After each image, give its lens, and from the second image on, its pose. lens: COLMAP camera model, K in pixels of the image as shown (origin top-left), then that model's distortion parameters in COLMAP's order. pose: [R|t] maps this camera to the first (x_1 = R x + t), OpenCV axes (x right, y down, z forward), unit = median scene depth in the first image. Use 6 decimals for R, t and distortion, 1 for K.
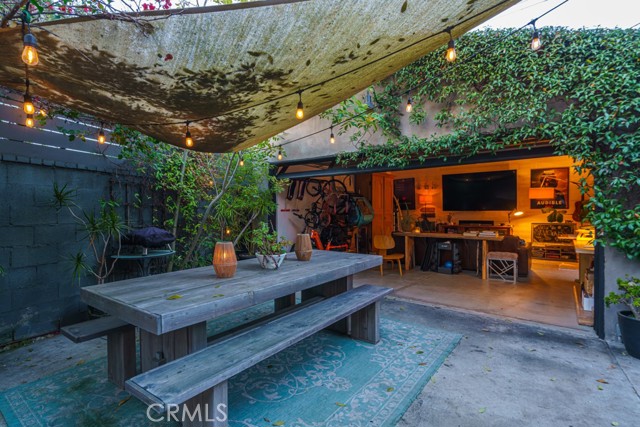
lens RADIAL K [[323.8, 0, 318.7], [0, 323.8, 212.4], [0, 0, 1]] dist [0.001095, 0.000022]
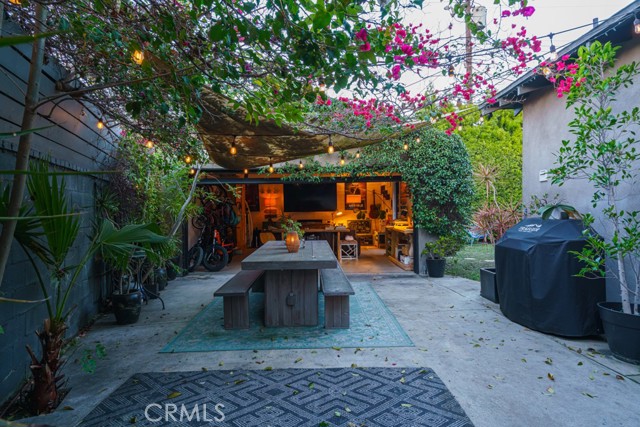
lens RADIAL K [[374.4, 0, 320.9], [0, 374.4, 214.6], [0, 0, 1]] dist [0.003763, 0.000357]
pose [[0.781998, -0.013478, 0.623135, -0.447595], [0.013192, 0.999900, 0.005071, -0.000838], [-0.623141, 0.004255, 0.782098, -0.192895]]
